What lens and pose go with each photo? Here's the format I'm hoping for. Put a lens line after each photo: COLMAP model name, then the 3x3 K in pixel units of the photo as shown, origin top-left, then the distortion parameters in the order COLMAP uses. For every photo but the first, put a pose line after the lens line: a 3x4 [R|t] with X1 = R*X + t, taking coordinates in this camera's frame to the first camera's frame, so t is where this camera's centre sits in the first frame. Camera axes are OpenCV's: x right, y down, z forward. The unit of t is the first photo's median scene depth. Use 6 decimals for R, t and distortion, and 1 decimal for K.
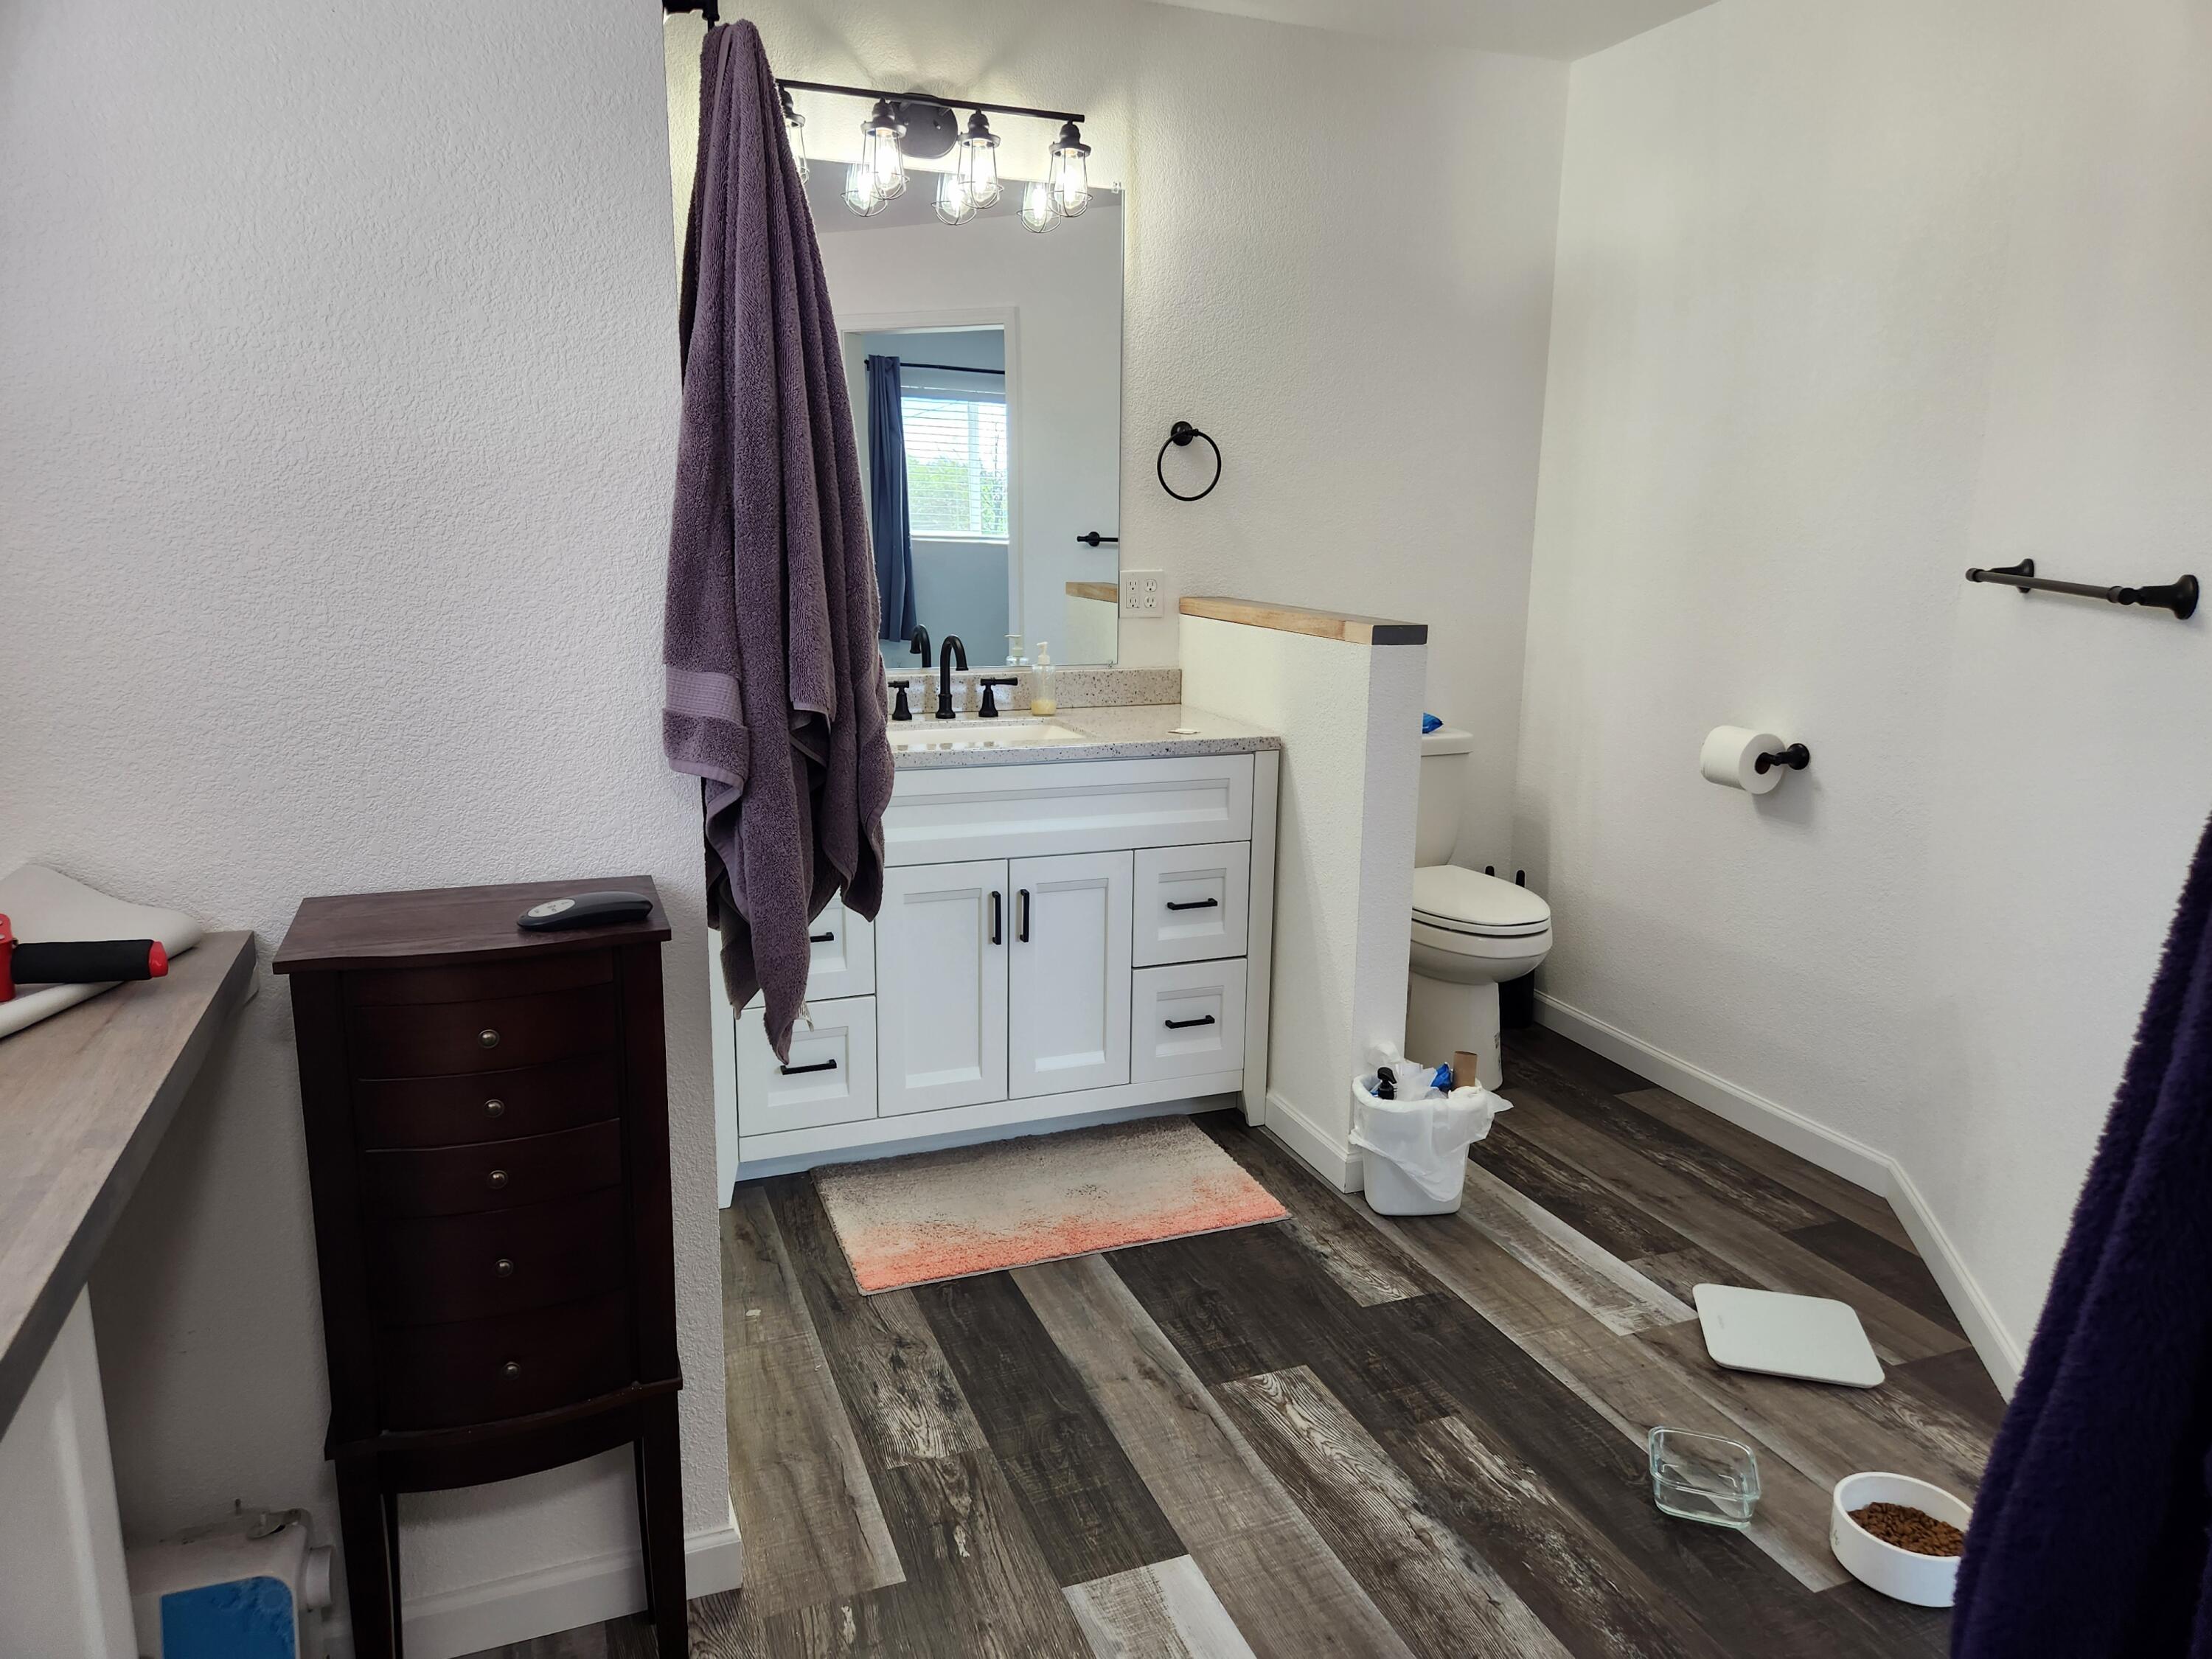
lens RADIAL K [[1467.3, 0, 1125.7], [0, 1467.3, 839.2], [0, 0, 1]] dist [0.085282, -0.073127]
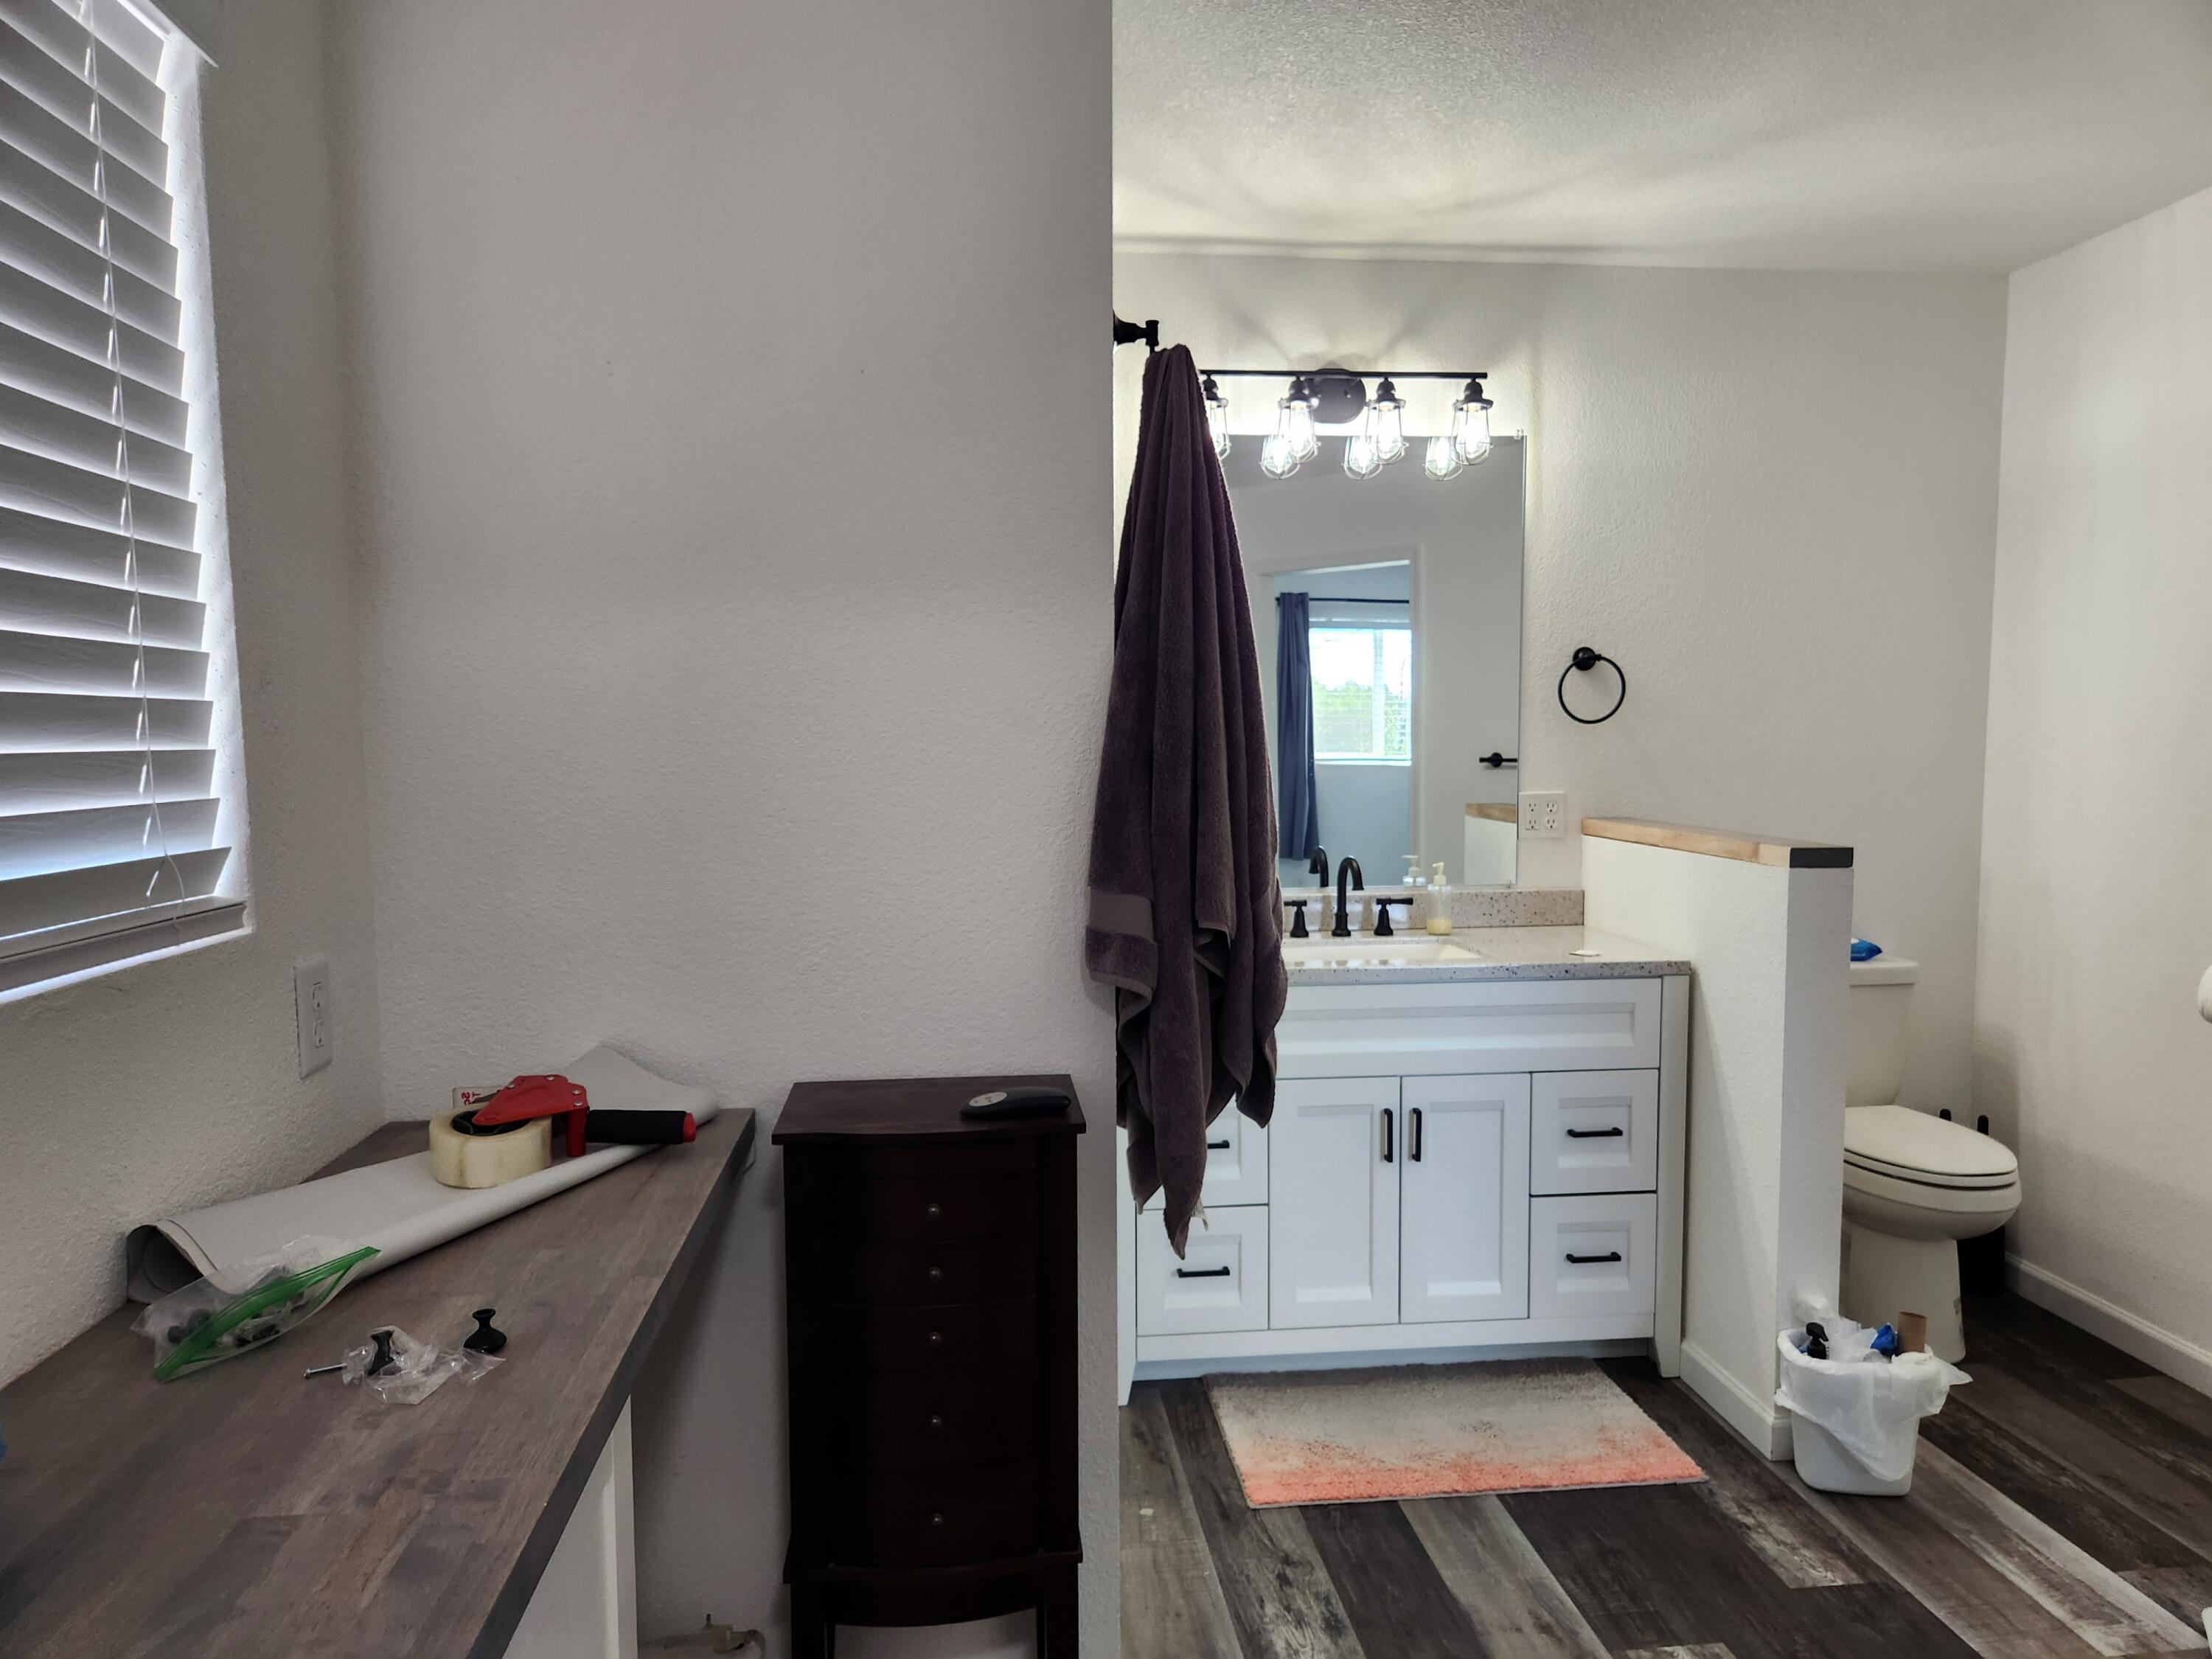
lens RADIAL K [[1489.7, 0, 1113.4], [0, 1489.7, 854.8], [0, 0, 1]] dist [0.079268, -0.075840]
pose [[0.961595, -0.000345, -0.274471, 0.013489], [-0.036729, 0.990844, -0.129923, 0.003763], [0.272003, 0.135014, 0.952778, -0.059858]]
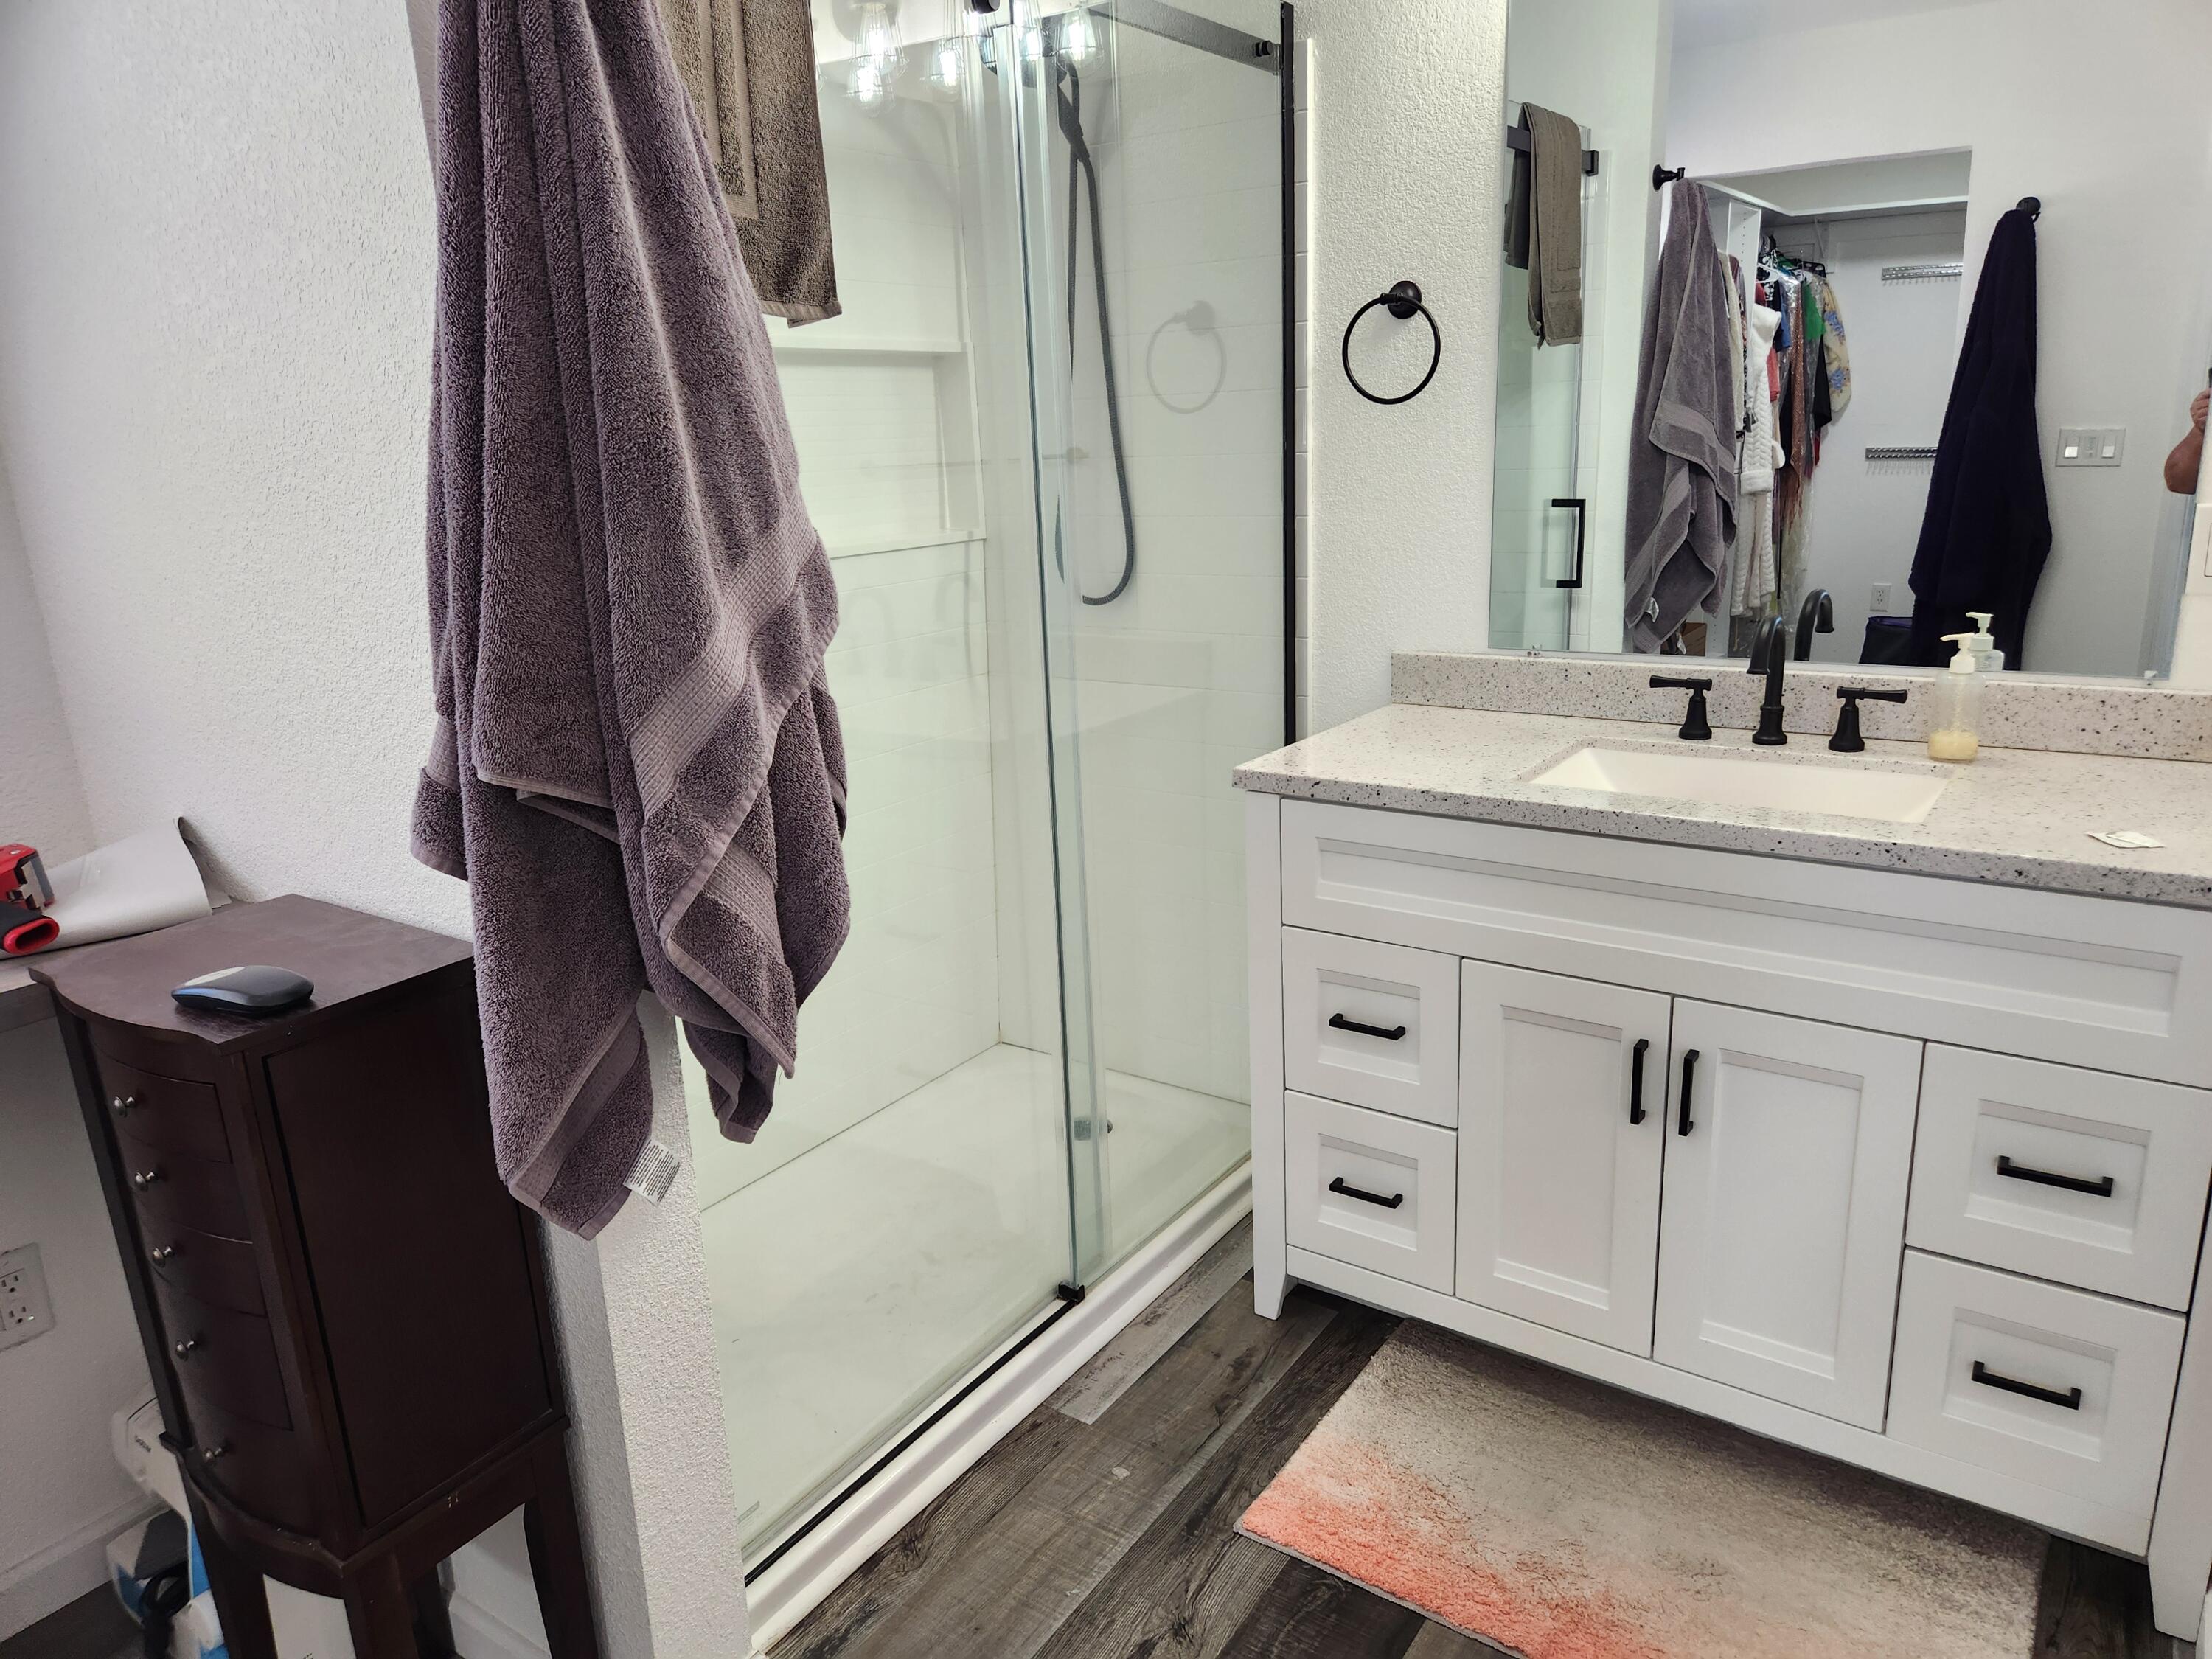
lens RADIAL K [[1467.3, 0, 1125.7], [0, 1467.3, 839.2], [0, 0, 1]] dist [0.085282, -0.073127]
pose [[0.554910, 0.190192, -0.809878, 0.302478], [-0.132841, 0.981282, 0.139424, -0.113829], [0.821236, 0.030217, 0.569788, 0.492039]]
